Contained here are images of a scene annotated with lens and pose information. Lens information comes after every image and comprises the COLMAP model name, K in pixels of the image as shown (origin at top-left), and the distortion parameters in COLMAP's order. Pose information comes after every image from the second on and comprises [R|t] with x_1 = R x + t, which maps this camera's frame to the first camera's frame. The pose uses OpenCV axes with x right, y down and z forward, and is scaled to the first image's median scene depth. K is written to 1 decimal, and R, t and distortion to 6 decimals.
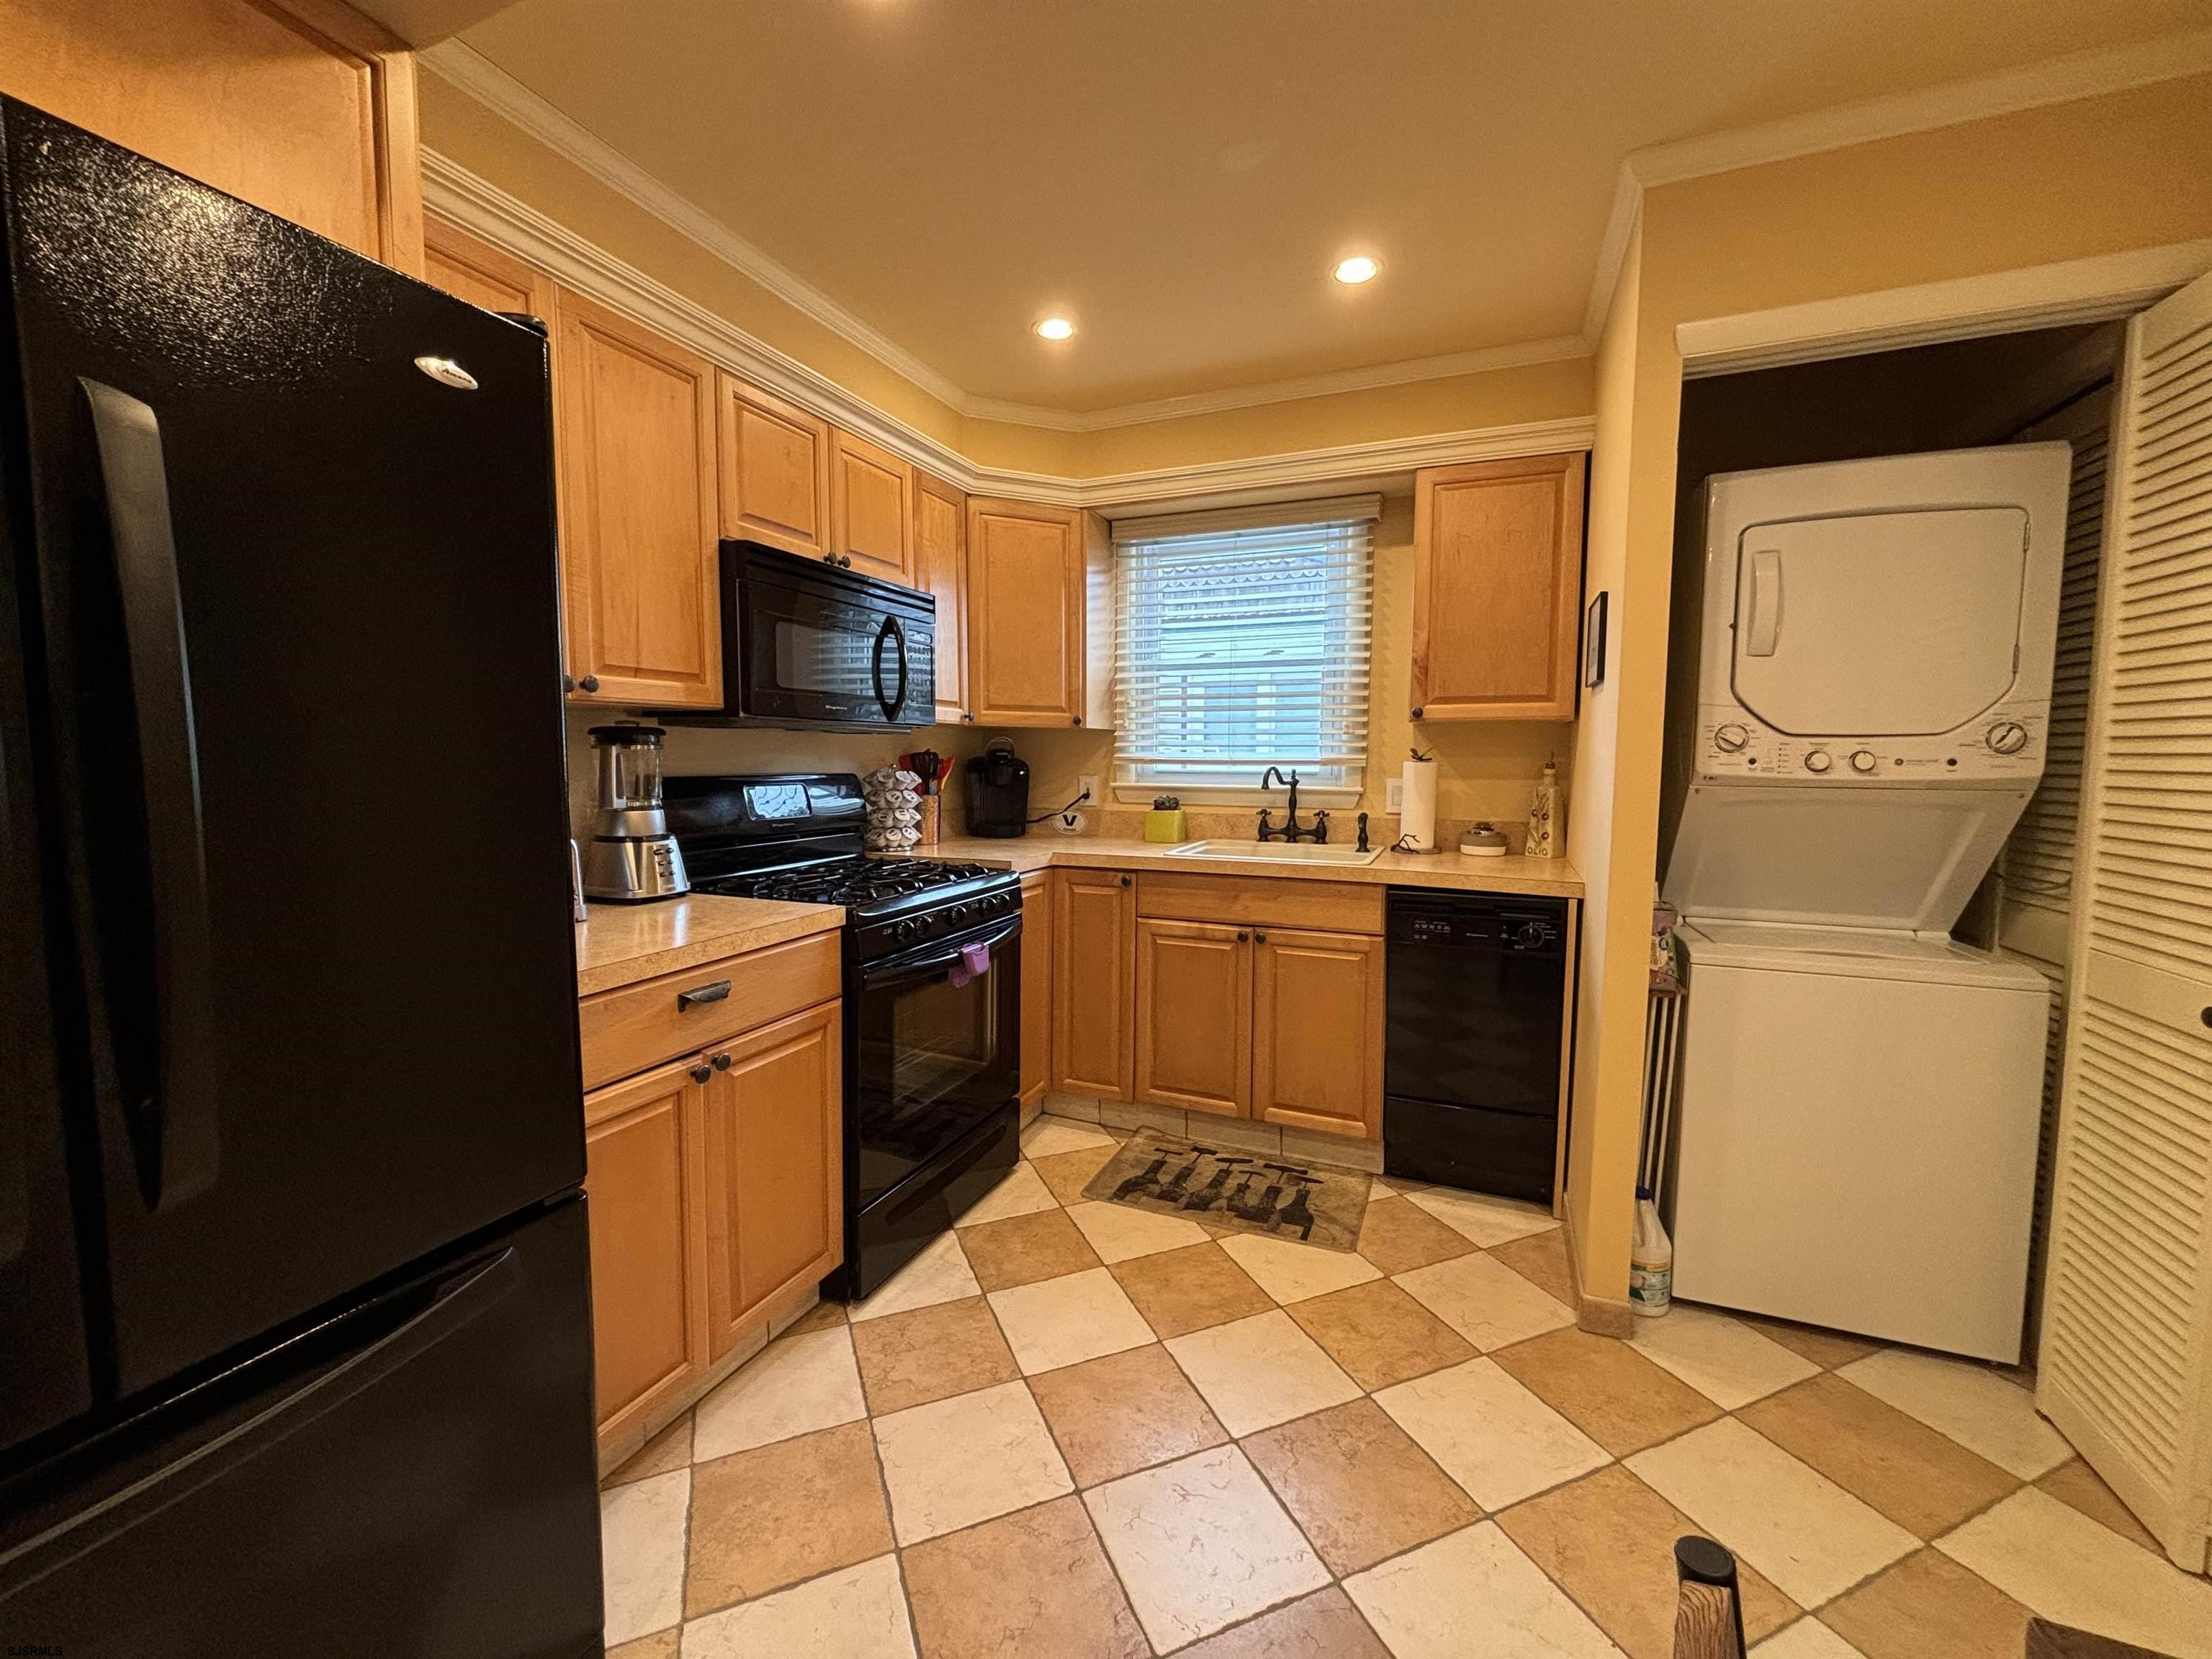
lens RADIAL K [[890.8, 0, 1108.1], [0, 890.8, 825.2], [0, 0, 1]] dist [0.004710, -0.000197]
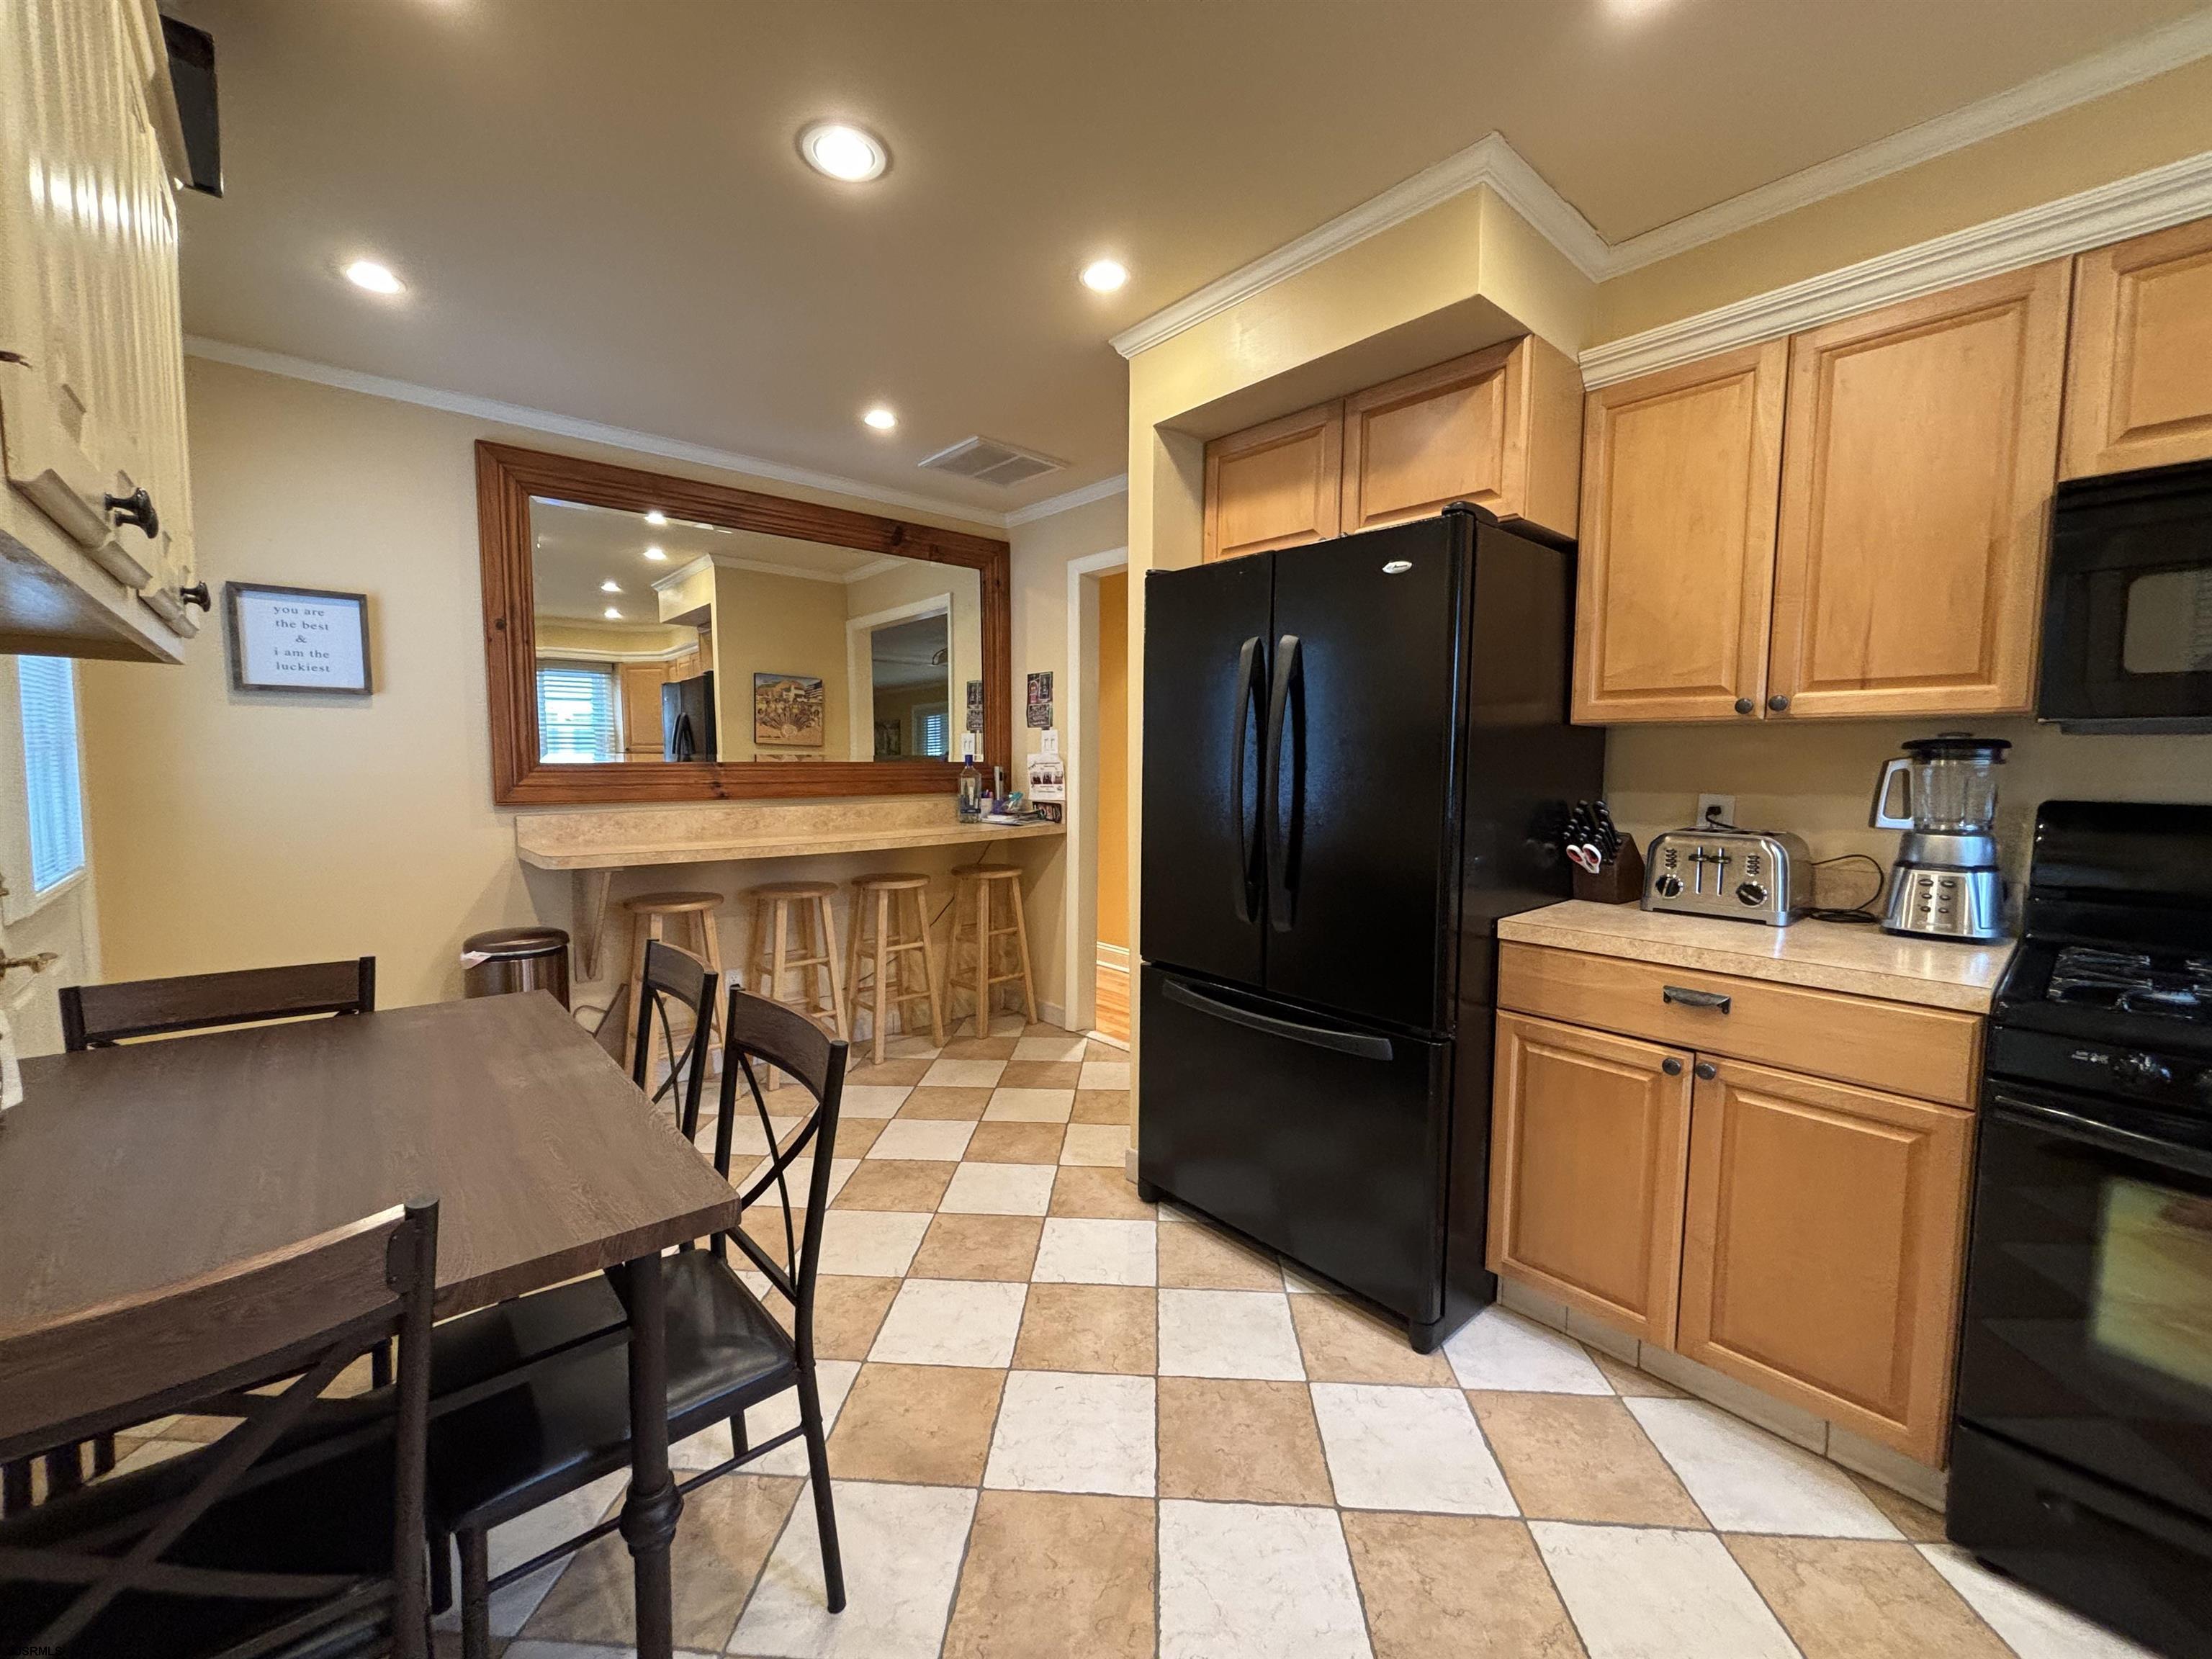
lens RADIAL K [[890.8, 0, 1108.2], [0, 890.8, 826.7], [0, 0, 1]] dist [0.004710, -0.000197]
pose [[-0.436750, 0.064343, -0.897279, 0.735828], [-0.077601, 0.991026, 0.108838, -0.067409], [0.896230, 0.117164, -0.427837, 0.766178]]
